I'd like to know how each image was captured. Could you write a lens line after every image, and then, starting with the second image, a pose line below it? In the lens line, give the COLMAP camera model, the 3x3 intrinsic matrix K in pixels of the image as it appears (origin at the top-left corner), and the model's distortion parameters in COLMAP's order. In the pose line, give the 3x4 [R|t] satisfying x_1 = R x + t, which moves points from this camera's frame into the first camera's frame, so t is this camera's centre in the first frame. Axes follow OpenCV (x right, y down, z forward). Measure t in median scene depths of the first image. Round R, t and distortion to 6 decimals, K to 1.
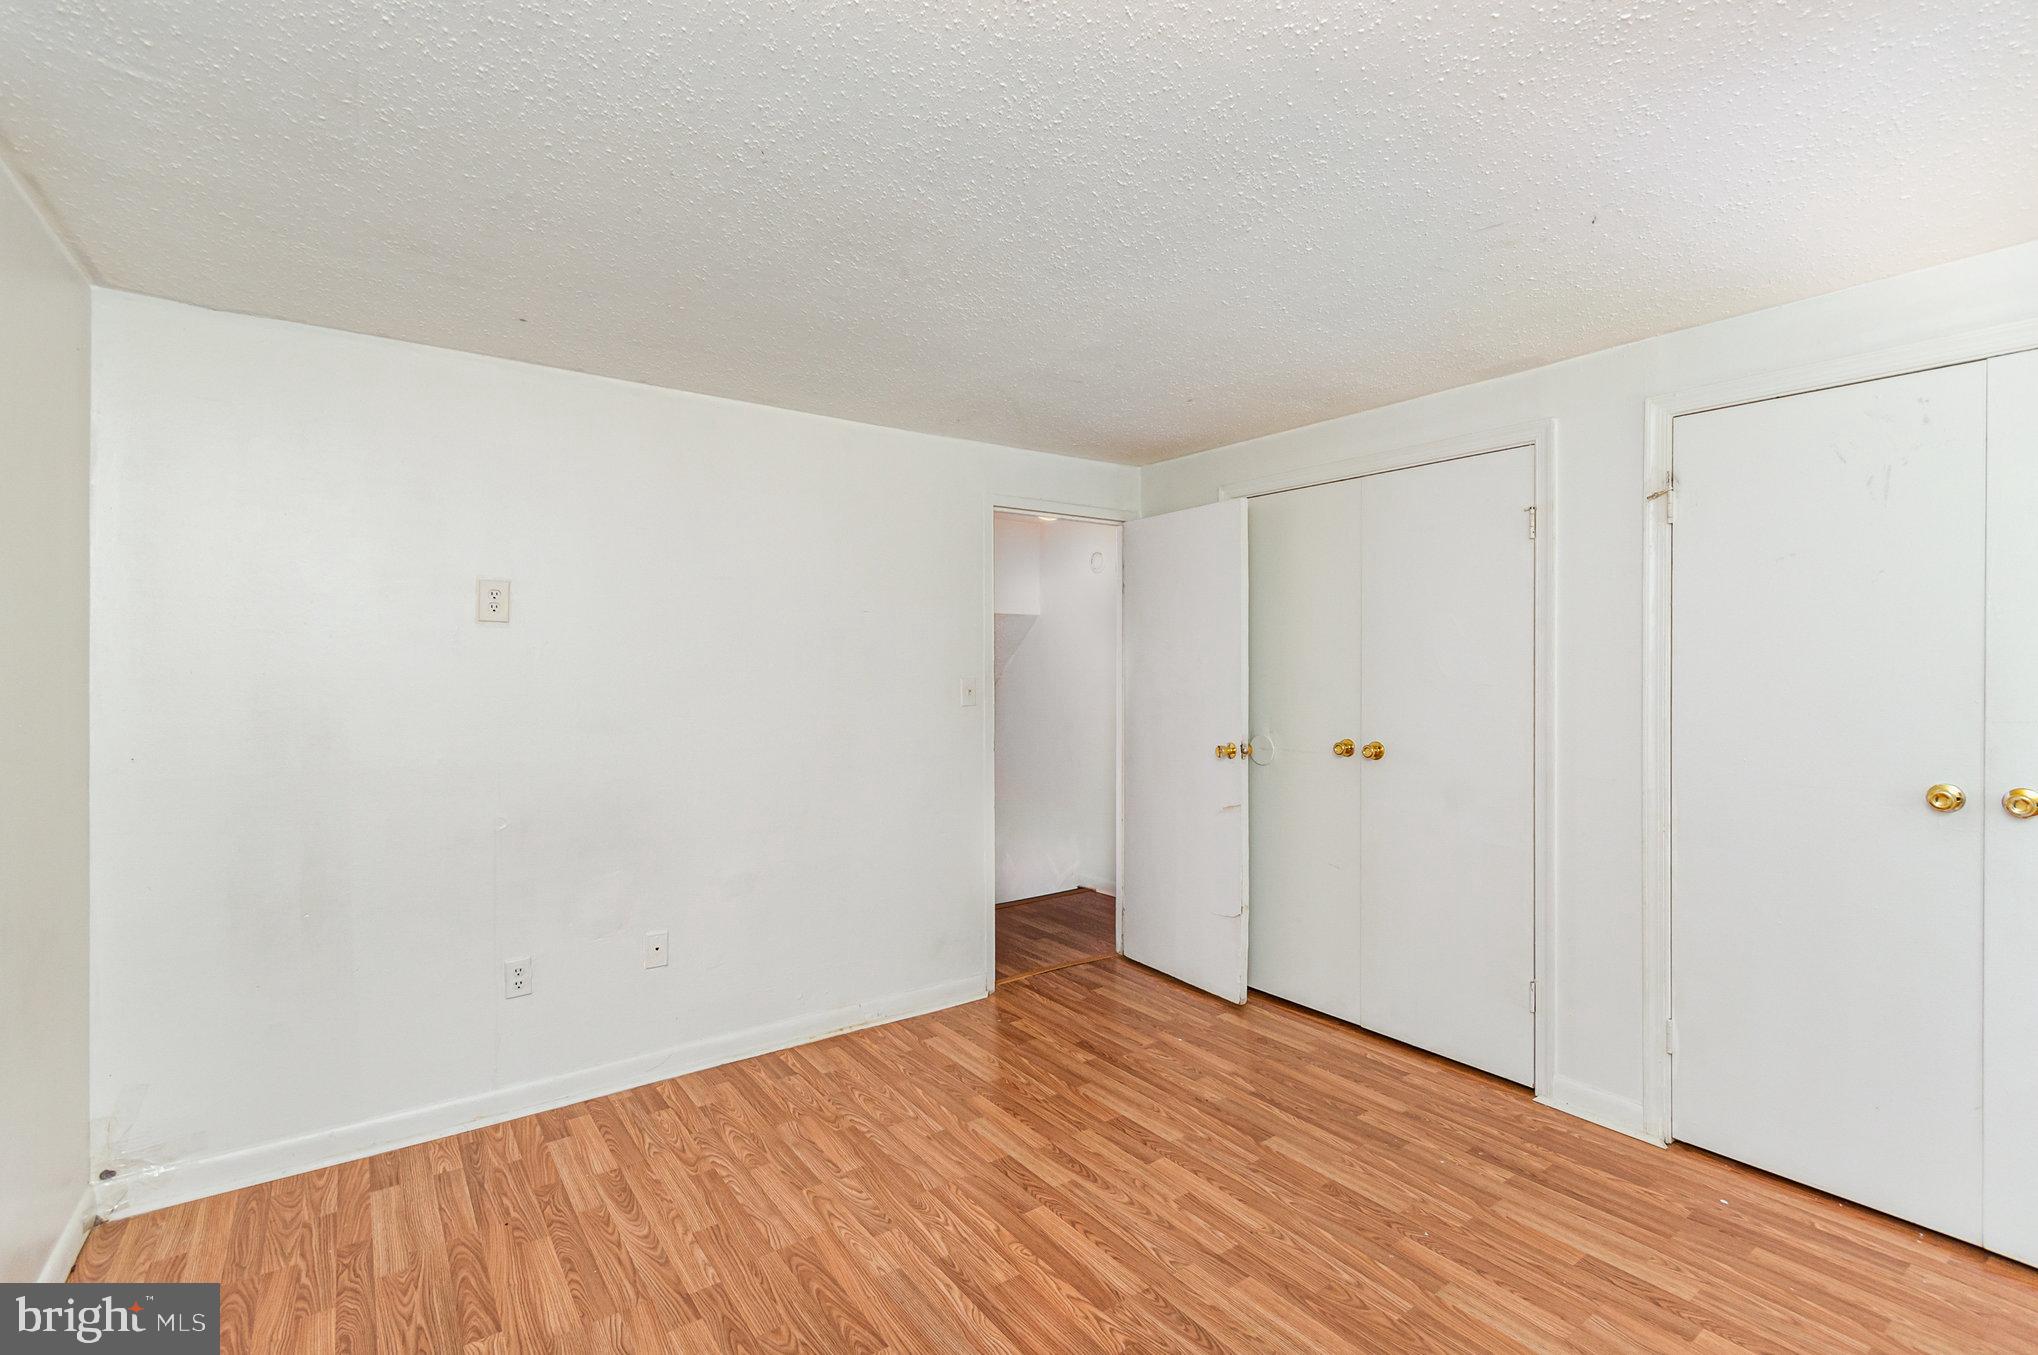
lens RADIAL K [[918.8, 0, 1017.6], [0, 918.8, 650.3], [0, 0, 1]] dist [0.006473, -0.001679]
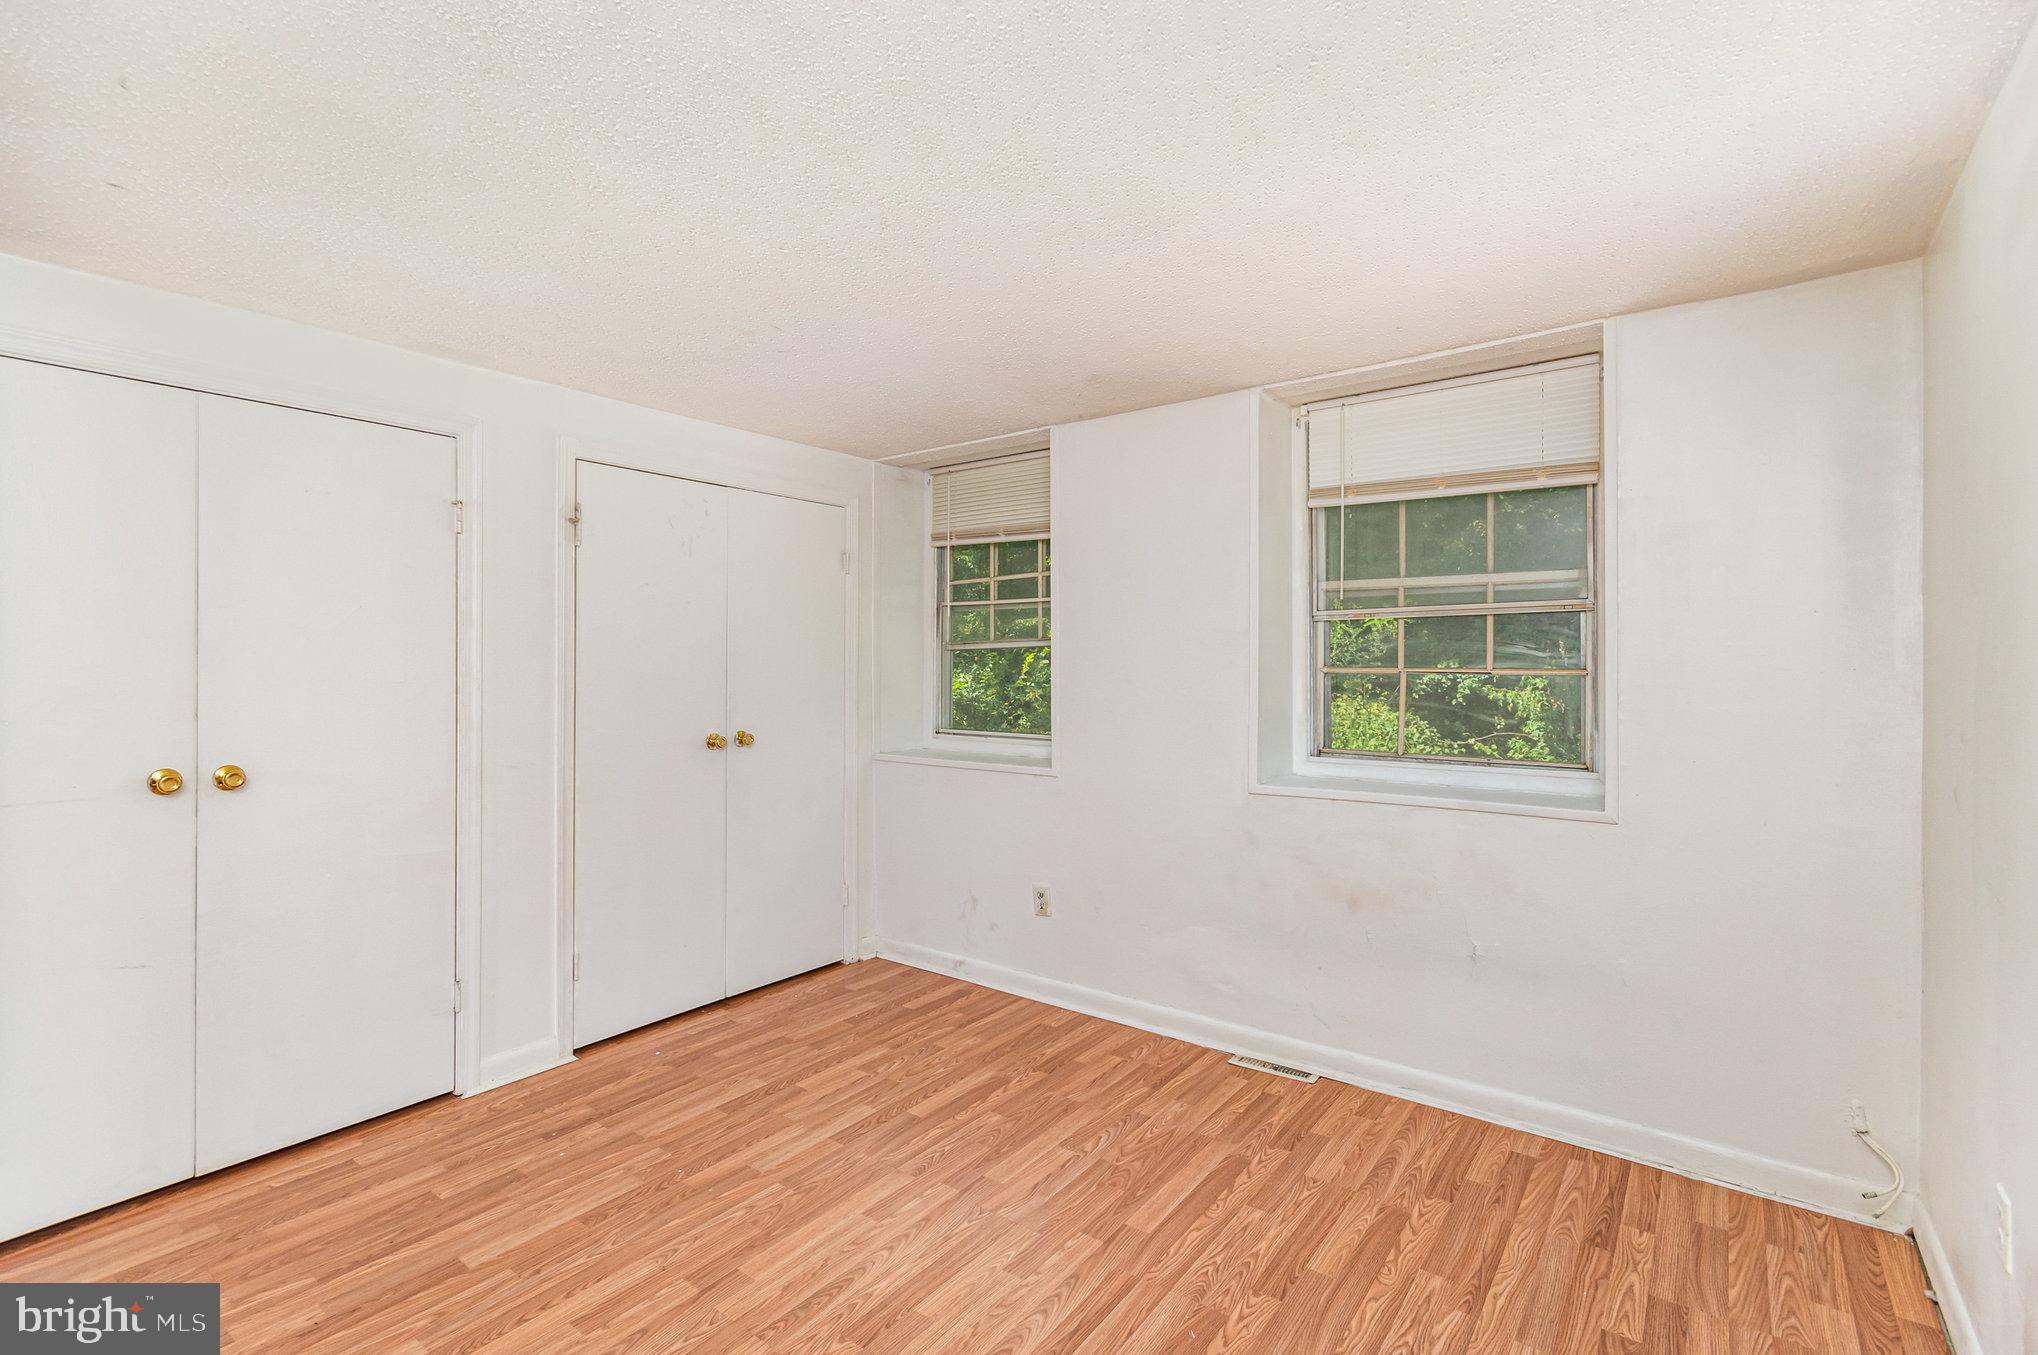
lens RADIAL K [[918.8, 0, 1017.6], [0, 918.8, 650.3], [0, 0, 1]] dist [0.006473, -0.001679]
pose [[-0.283614, 0.016051, 0.958804, -0.679747], [-0.014394, 0.999676, -0.020993, 0.014313], [-0.958831, -0.019755, -0.283291, 0.836037]]
